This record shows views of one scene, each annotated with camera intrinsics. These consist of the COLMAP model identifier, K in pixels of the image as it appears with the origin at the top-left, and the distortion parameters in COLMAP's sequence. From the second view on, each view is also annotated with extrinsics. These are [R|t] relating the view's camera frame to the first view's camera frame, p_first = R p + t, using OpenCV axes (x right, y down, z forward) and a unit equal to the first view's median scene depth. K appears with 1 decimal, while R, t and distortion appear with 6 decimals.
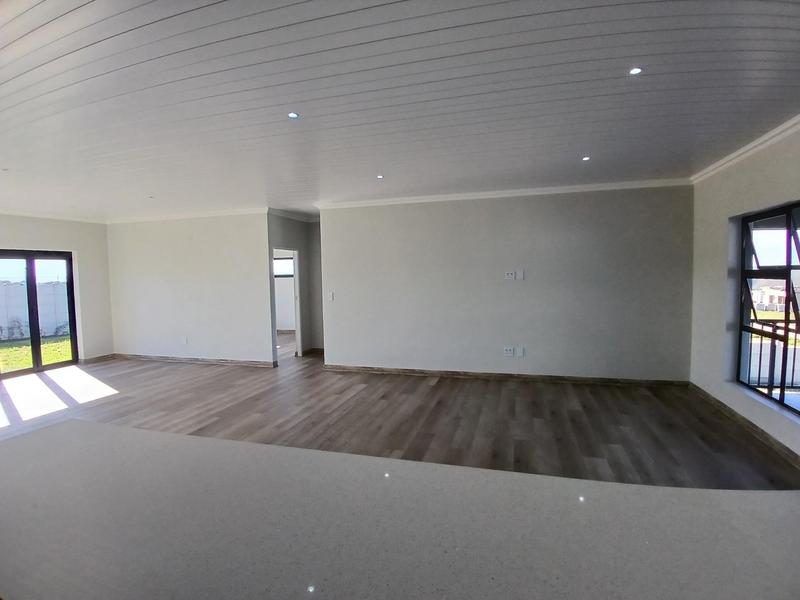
lens RADIAL K [[402.1, 0, 405.7], [0, 402.1, 297.2], [0, 0, 1]] dist [-0.024664, -0.024995]
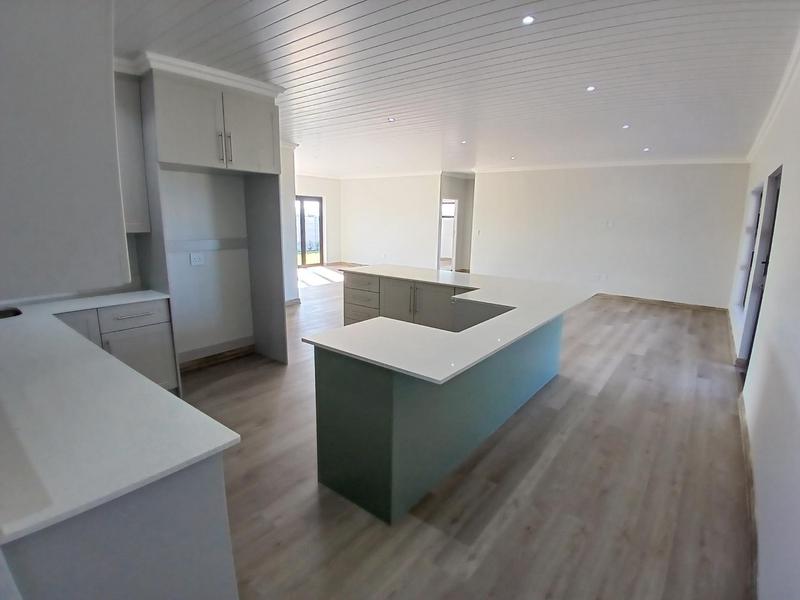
lens RADIAL K [[402.1, 0, 401.1], [0, 402.1, 303.3], [0, 0, 1]] dist [-0.024664, -0.024995]
pose [[0.921420, 0.115363, -0.371049, 0.171235], [-0.056997, 0.984709, 0.164617, 0.038338], [0.384366, -0.130532, 0.913906, -0.642176]]
